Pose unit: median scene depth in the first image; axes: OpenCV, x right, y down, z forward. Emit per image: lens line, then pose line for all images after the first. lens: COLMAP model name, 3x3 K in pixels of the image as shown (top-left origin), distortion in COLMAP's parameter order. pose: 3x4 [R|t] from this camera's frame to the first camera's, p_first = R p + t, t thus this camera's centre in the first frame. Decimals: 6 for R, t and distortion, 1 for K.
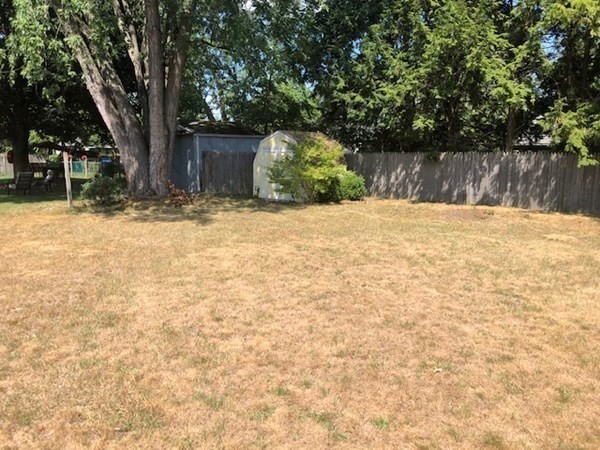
lens RADIAL K [[490.8, 0, 296.2], [0, 490.8, 217.1], [0, 0, 1]] dist [0.059050, -0.096265]
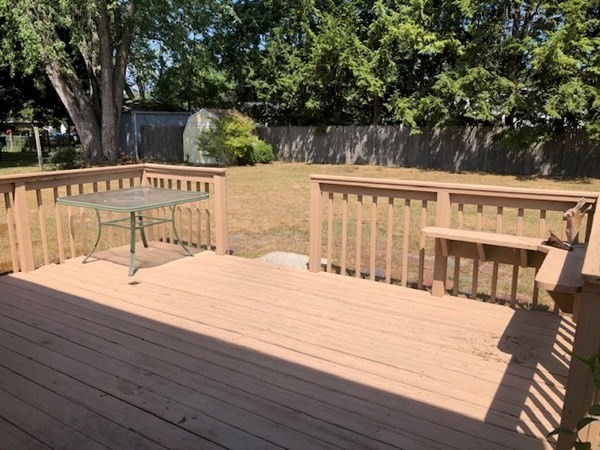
lens RADIAL K [[490.8, 0, 296.2], [0, 490.8, 217.1], [0, 0, 1]] dist [0.059050, -0.096265]
pose [[0.984609, -0.035039, 0.171226, -0.029517], [0.026166, 0.998209, 0.053804, 0.042885], [-0.172804, -0.048496, 0.983762, -0.325038]]
